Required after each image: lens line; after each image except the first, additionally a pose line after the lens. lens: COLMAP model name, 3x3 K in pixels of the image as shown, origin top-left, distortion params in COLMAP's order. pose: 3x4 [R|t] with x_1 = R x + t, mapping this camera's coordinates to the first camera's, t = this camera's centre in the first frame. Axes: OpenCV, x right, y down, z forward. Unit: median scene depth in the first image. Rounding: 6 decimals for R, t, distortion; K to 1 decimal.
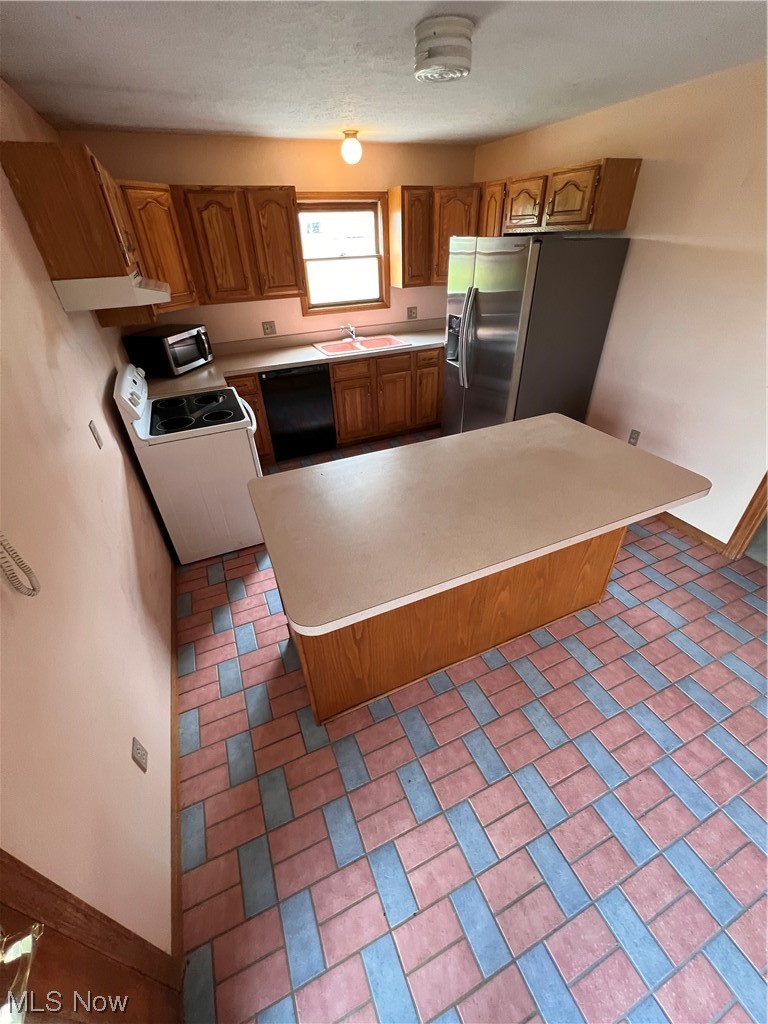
lens RADIAL K [[409.6, 0, 386.1], [0, 409.6, 508.3], [0, 0, 1]] dist [-0.004473, 0.000536]
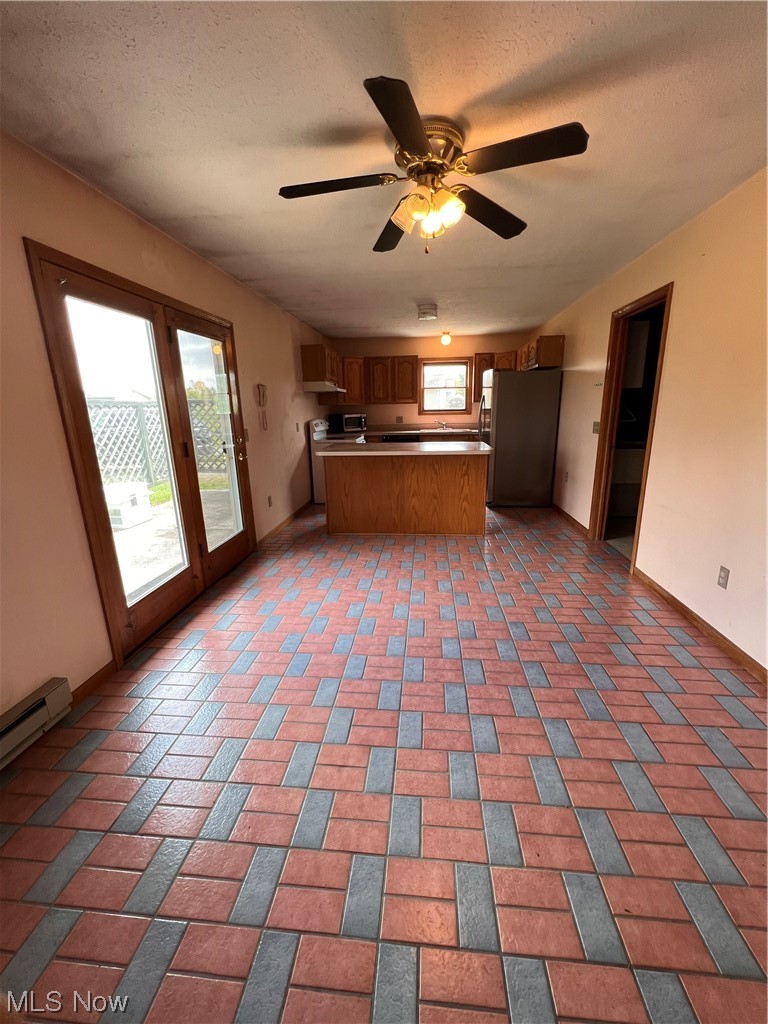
lens RADIAL K [[409.6, 0, 387.3], [0, 409.6, 510.1], [0, 0, 1]] dist [-0.004473, 0.000536]
pose [[0.872347, 0.134984, -0.469883, 0.752618], [-0.279276, 0.926462, -0.252335, 0.537610], [0.401268, 0.351351, 0.845894, -0.578701]]
